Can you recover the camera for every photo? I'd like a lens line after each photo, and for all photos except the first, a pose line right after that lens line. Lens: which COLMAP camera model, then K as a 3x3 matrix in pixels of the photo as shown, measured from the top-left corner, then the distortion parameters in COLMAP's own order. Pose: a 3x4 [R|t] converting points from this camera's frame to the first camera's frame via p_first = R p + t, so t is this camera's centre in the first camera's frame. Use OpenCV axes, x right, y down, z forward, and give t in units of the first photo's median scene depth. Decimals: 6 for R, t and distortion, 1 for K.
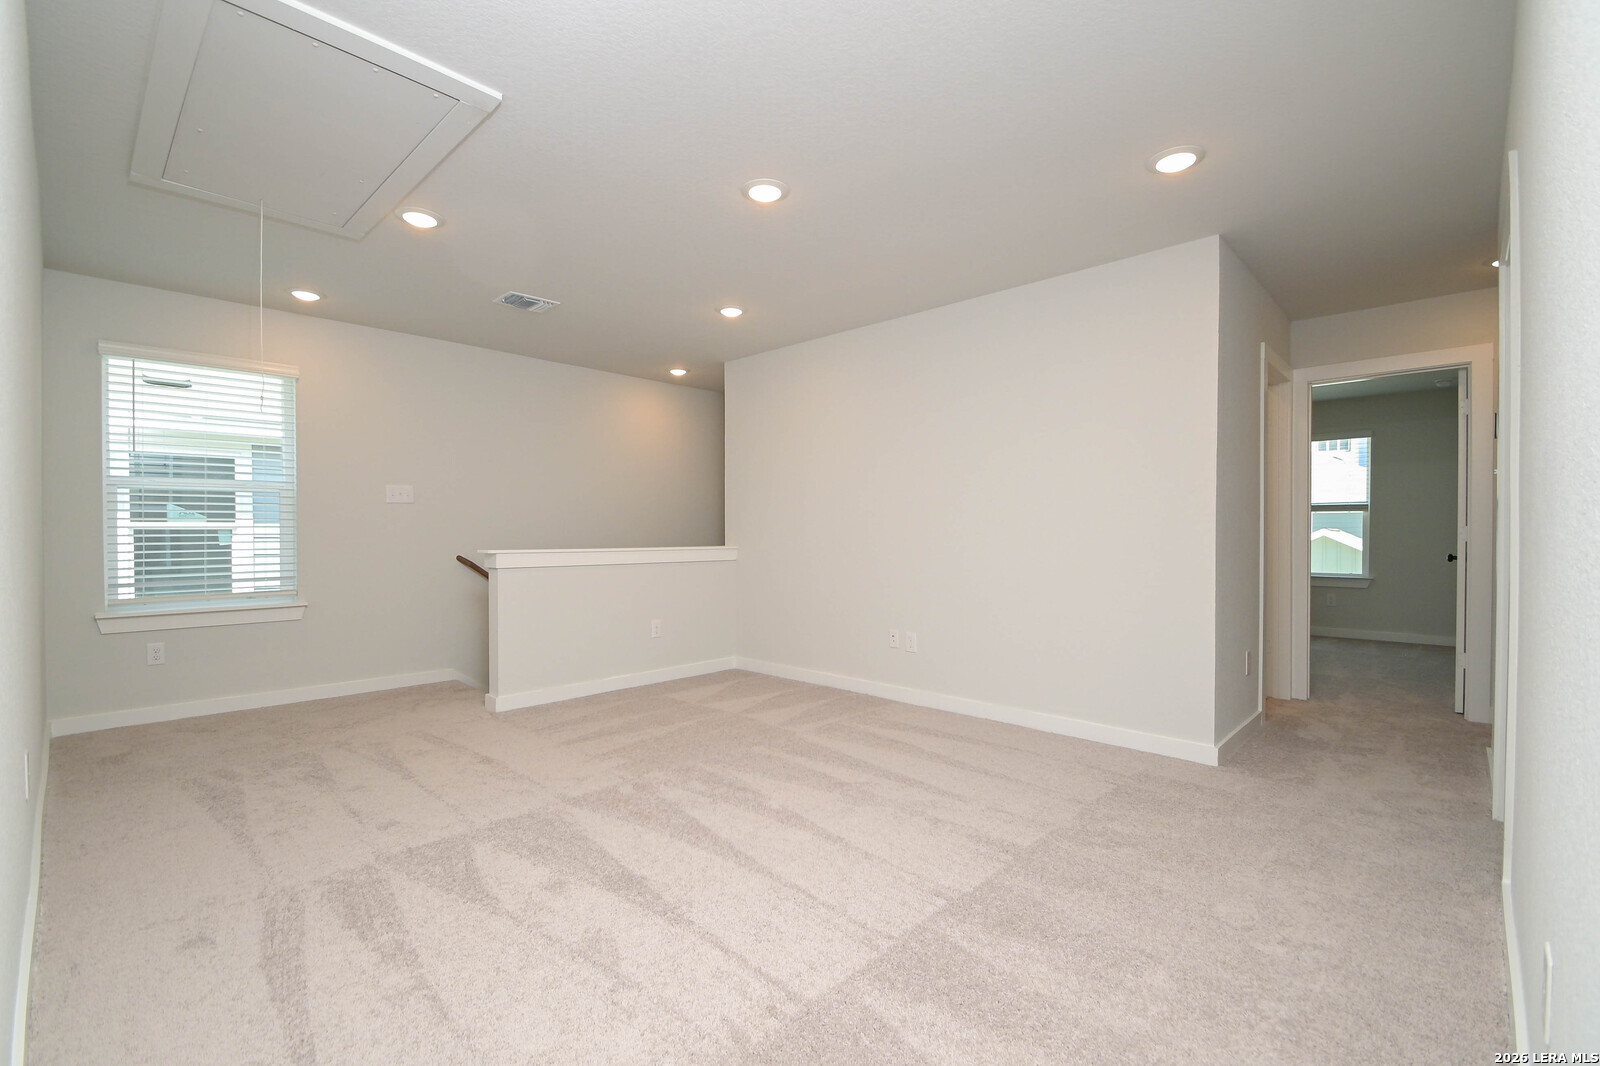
lens RADIAL K [[704.4, 0, 801.7], [0, 704.4, 538.2], [0, 0, 1]] dist [-0.000032, -0.007705]
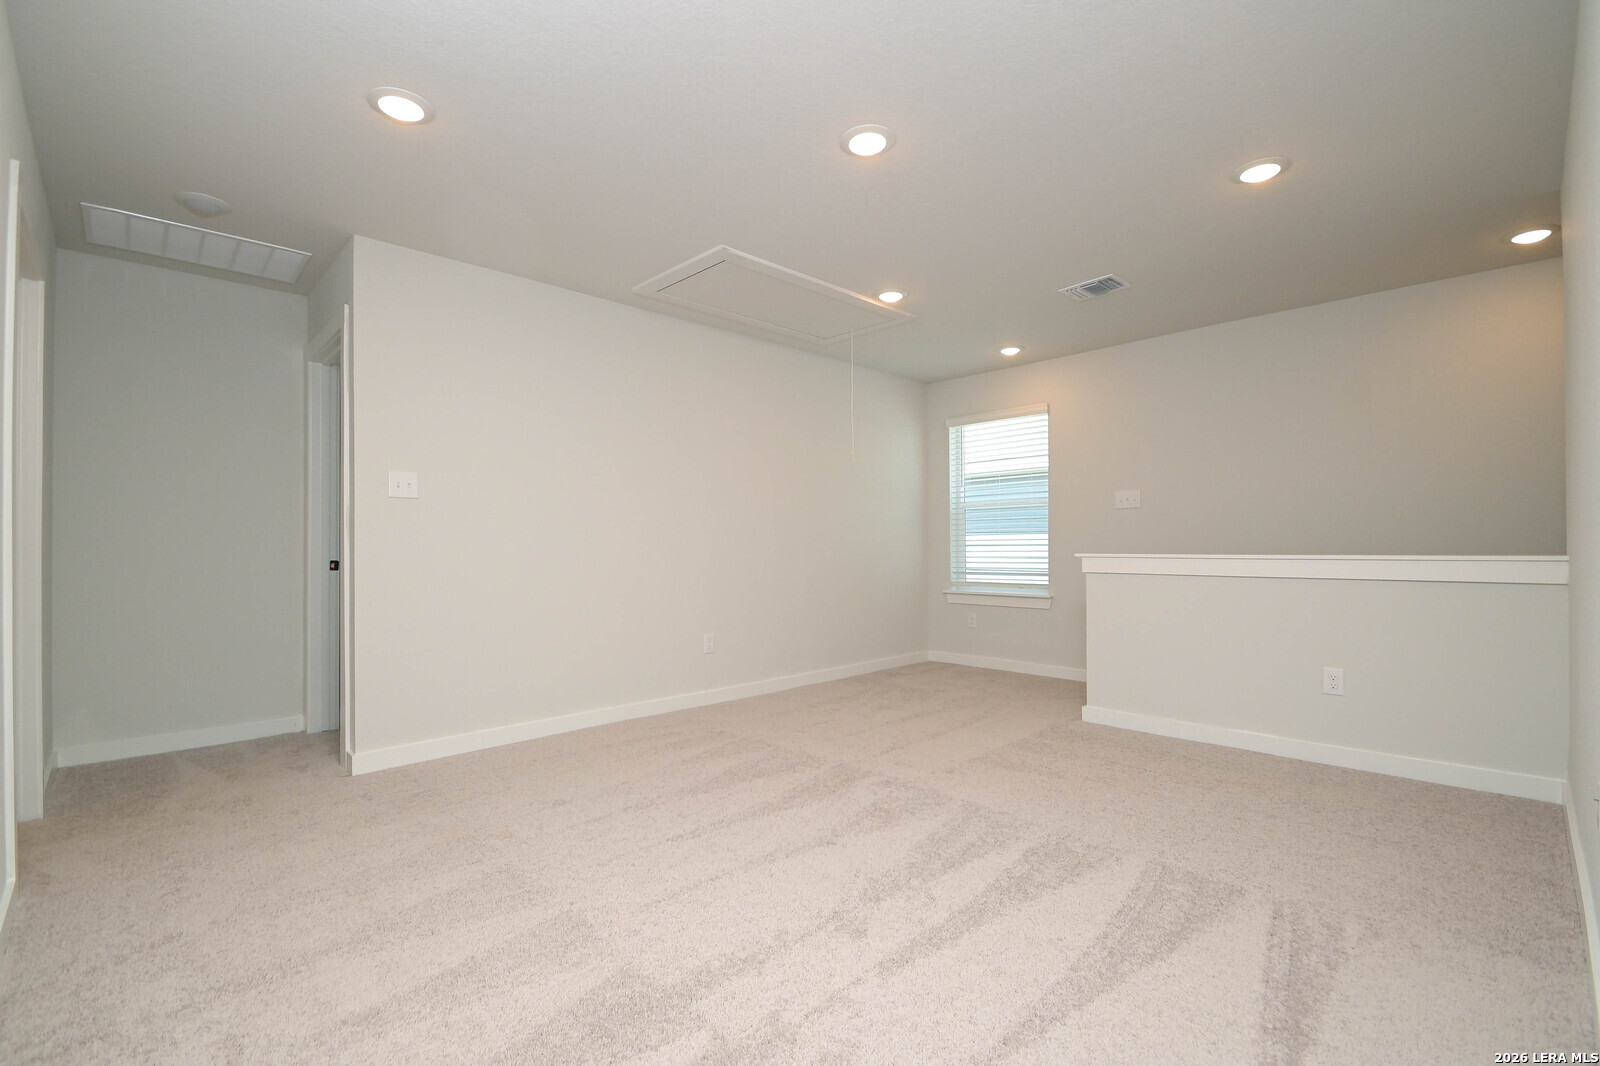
lens RADIAL K [[704.4, 0, 801.2], [0, 704.4, 538.9], [0, 0, 1]] dist [-0.000032, -0.007705]
pose [[-0.035880, -0.009815, -0.999308, 0.528730], [-0.002177, 0.999950, -0.009743, 0.006816], [0.999354, 0.001826, -0.035899, 0.617458]]
